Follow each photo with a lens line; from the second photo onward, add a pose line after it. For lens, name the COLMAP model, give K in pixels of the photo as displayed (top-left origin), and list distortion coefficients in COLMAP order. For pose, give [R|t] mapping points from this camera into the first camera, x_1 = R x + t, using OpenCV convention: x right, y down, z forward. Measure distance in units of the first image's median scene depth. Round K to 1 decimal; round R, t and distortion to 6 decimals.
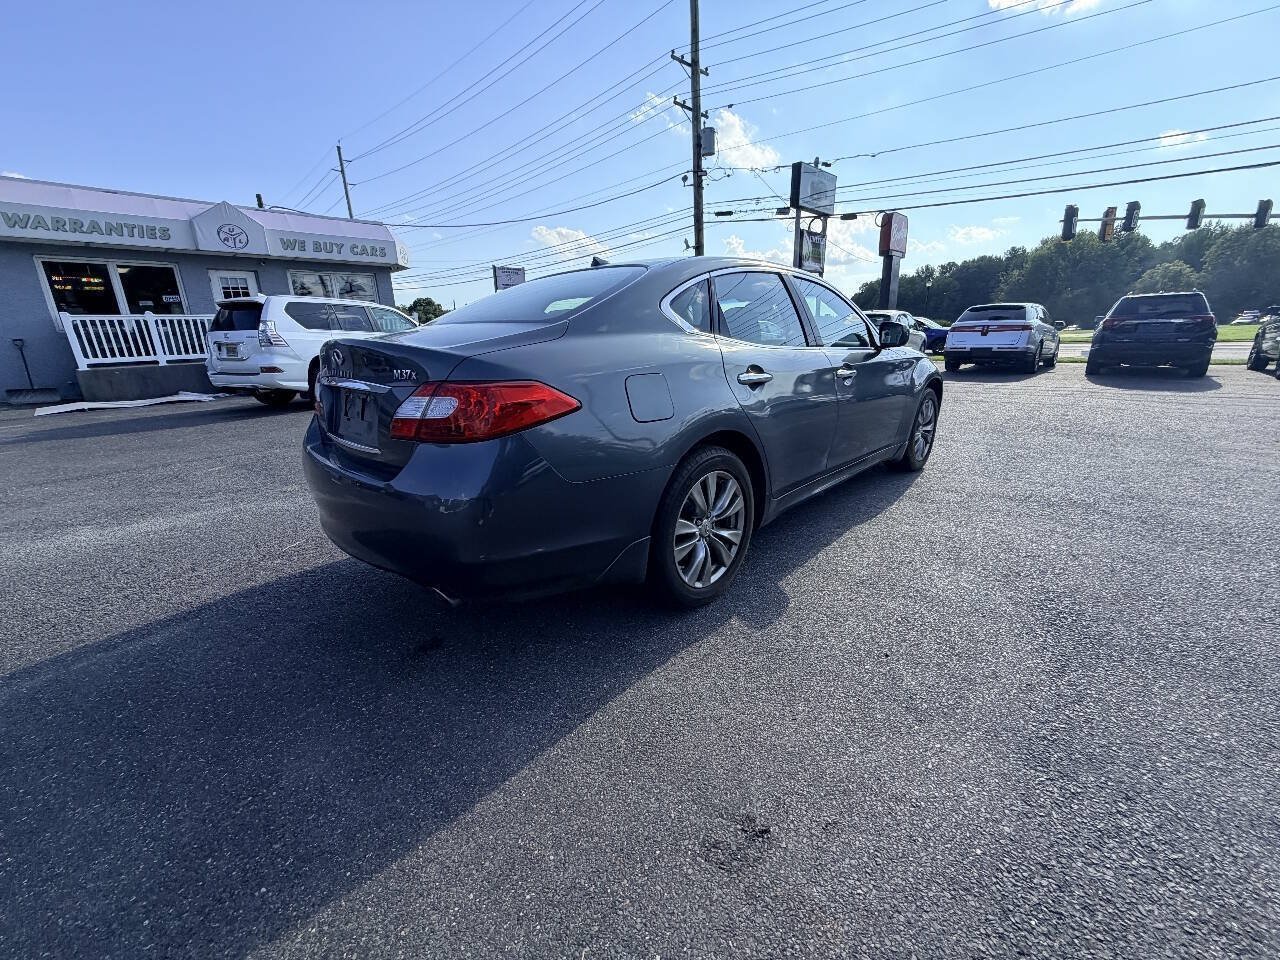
lens RADIAL K [[509.2, 0, 639.1], [0, 509.2, 477.4], [0, 0, 1]] dist [0.000649, -0.000039]
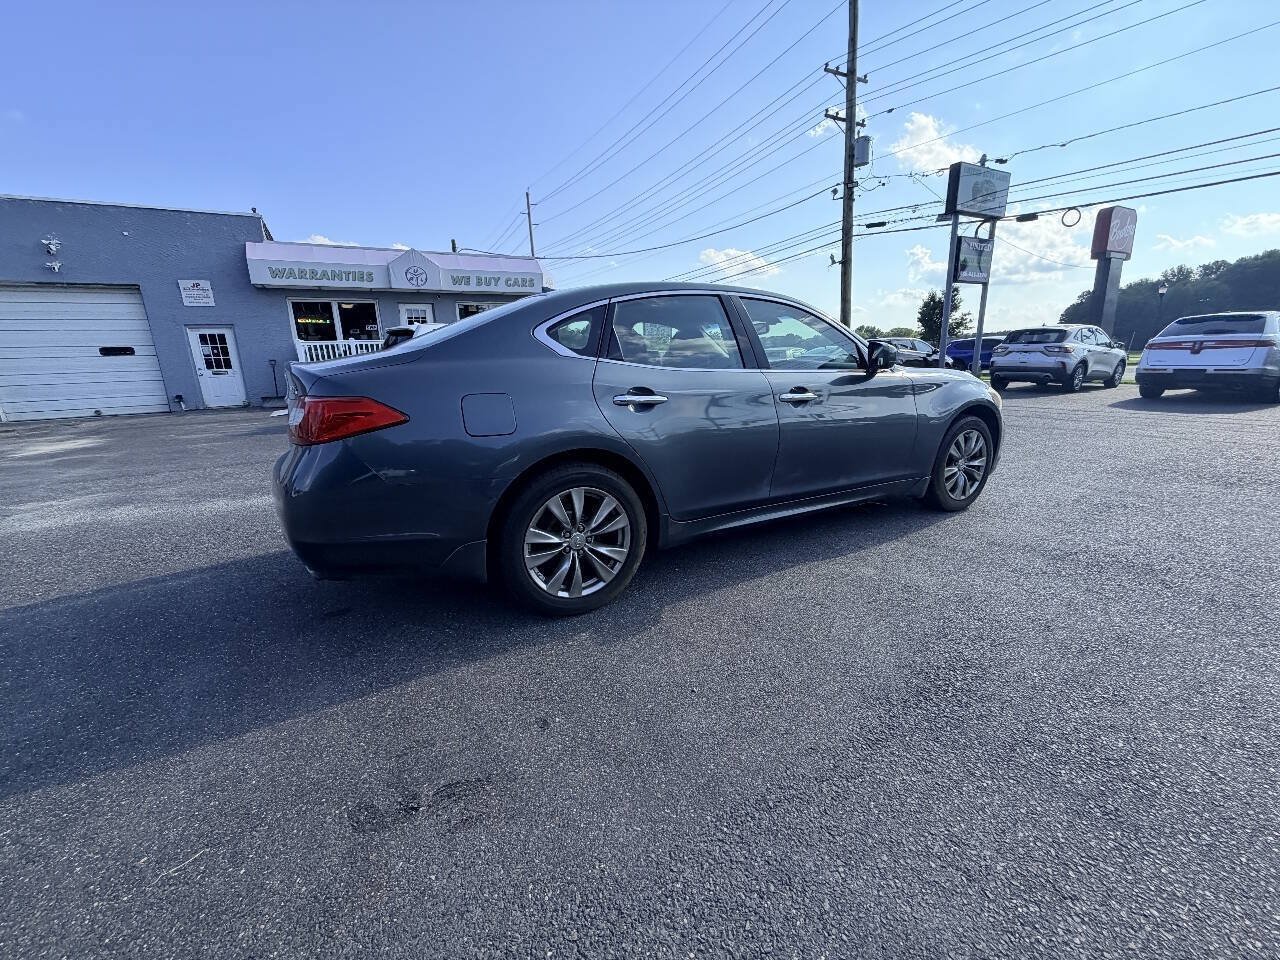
lens RADIAL K [[509.2, 0, 638.6], [0, 509.2, 477.8], [0, 0, 1]] dist [0.000649, -0.000039]
pose [[0.954642, 0.066372, -0.290264, 0.070096], [-0.076343, 0.996813, -0.023151, -0.001972], [0.287802, 0.044261, 0.956667, 0.003897]]
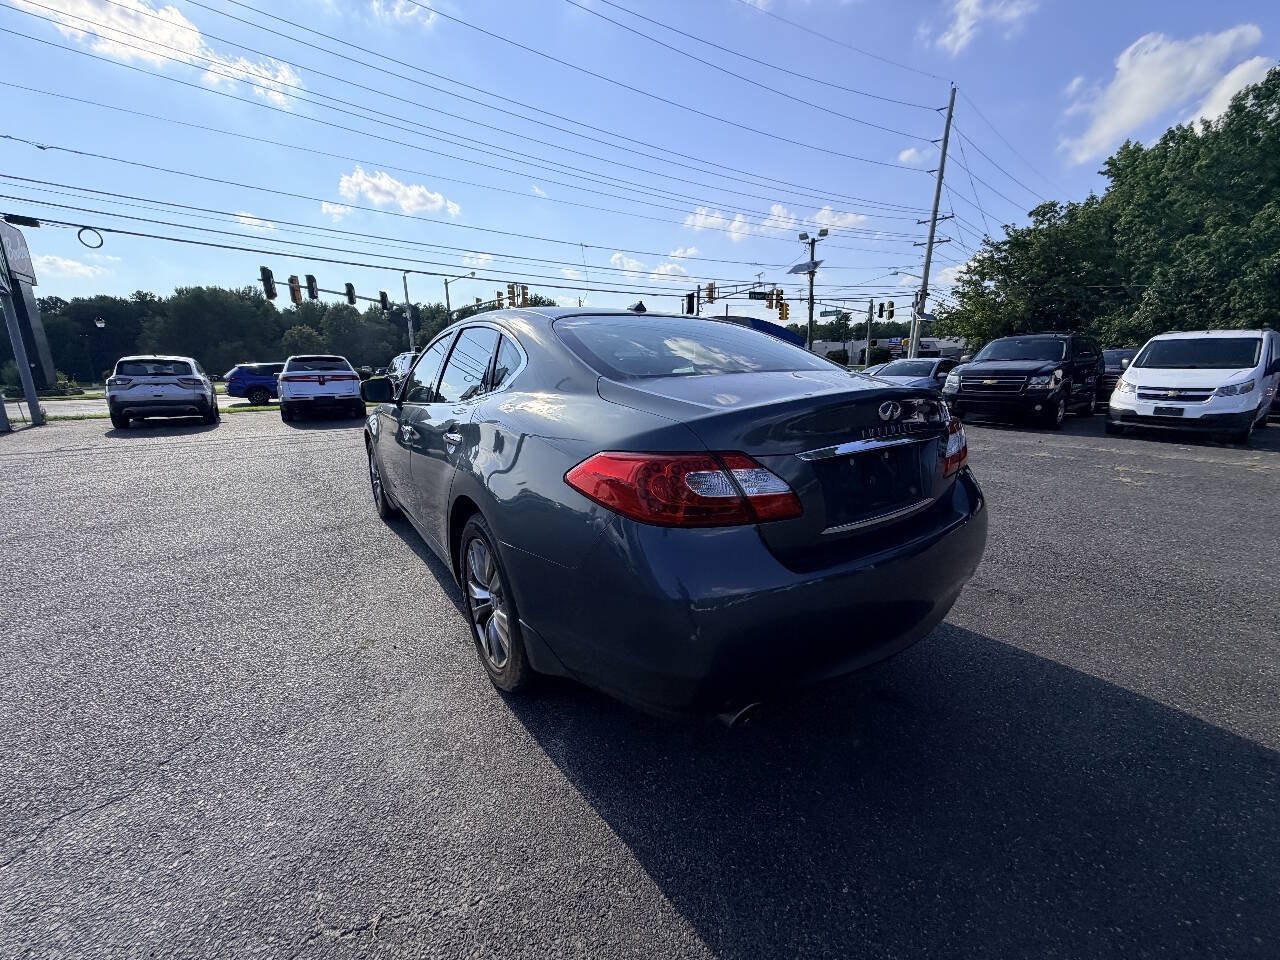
lens RADIAL K [[509.2, 0, 636.9], [0, 509.2, 481.4], [0, 0, 1]] dist [0.000649, -0.000039]
pose [[0.215116, -0.191899, 0.957549, -0.160200], [0.272504, 0.953354, 0.129839, -0.037431], [-0.937799, 0.233005, 0.257375, 0.130136]]
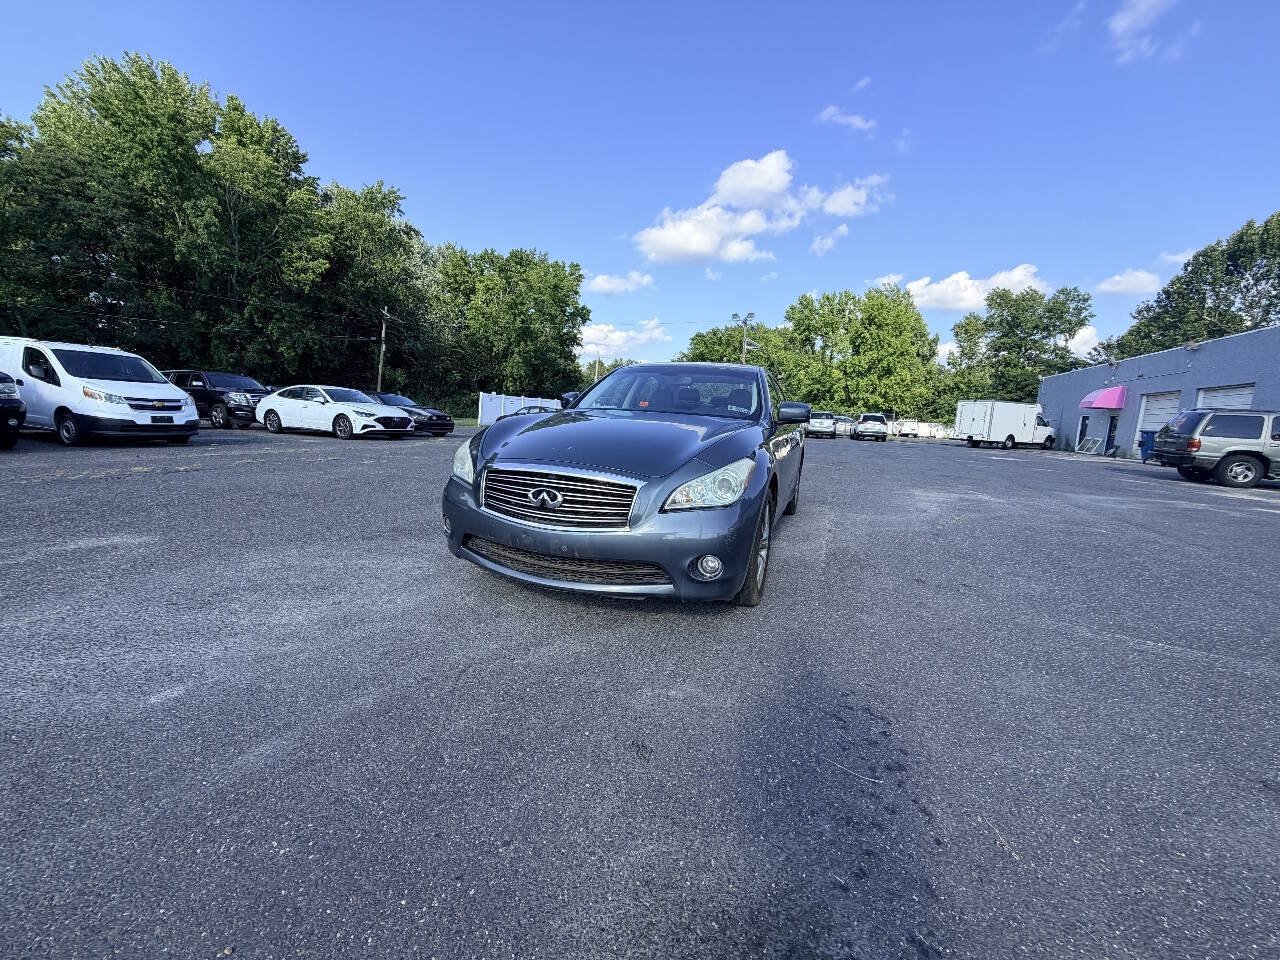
lens RADIAL K [[509.2, 0, 638.2], [0, 509.2, 487.0], [0, 0, 1]] dist [0.000649, -0.000039]
pose [[-0.923530, 0.032916, -0.382110, 0.165548], [-0.132889, 0.907128, 0.399325, -0.123383], [0.359767, 0.419567, -0.833386, 0.442242]]
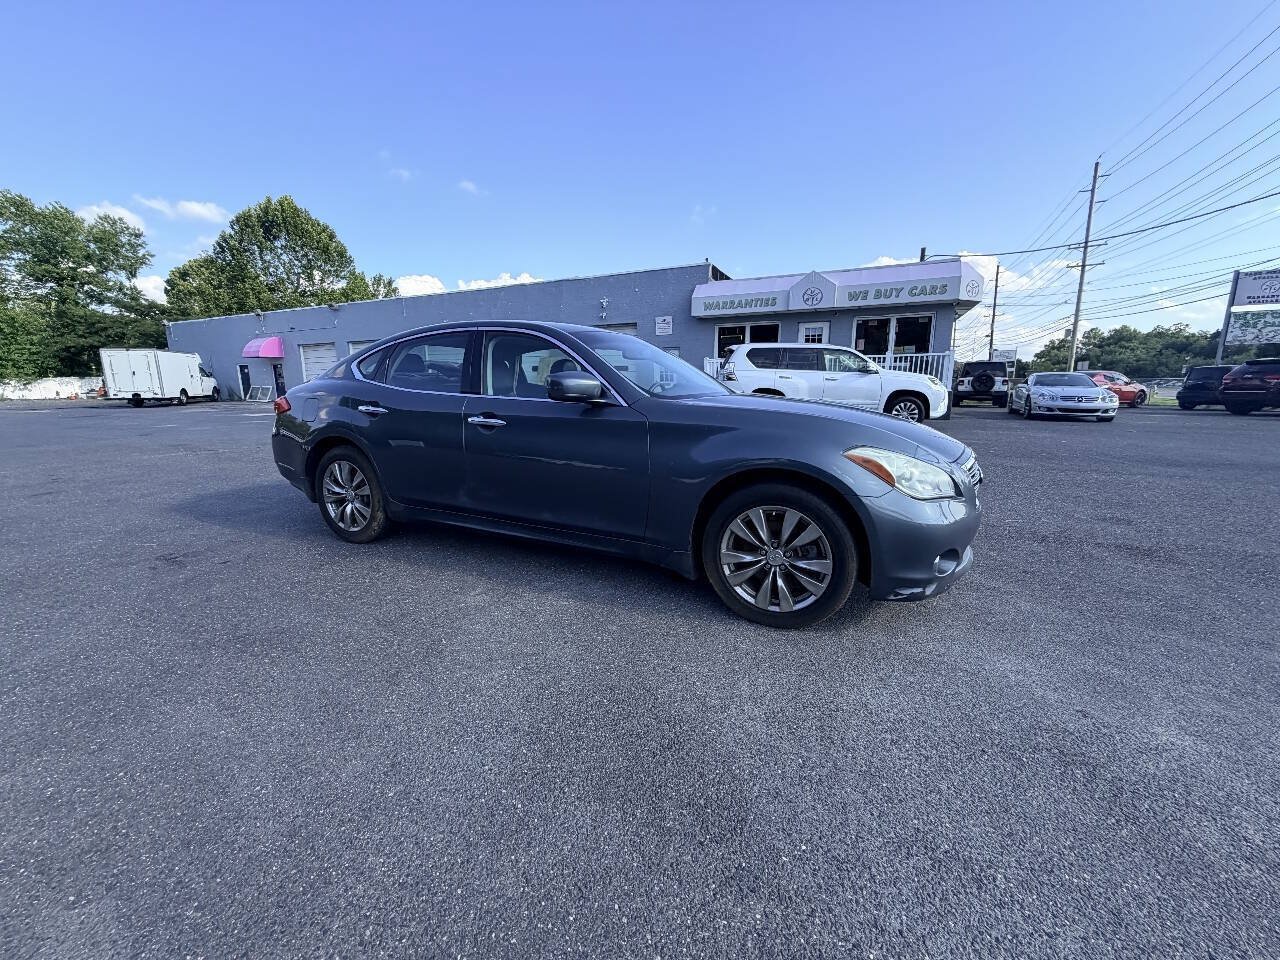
lens RADIAL K [[509.2, 0, 640.9], [0, 509.2, 480.8], [0, 0, 1]] dist [0.000649, -0.000039]
pose [[0.321572, 0.207118, -0.923956, 0.250919], [-0.259545, 0.957692, 0.124349, -0.050988], [0.910620, 0.199821, 0.361723, 0.160471]]
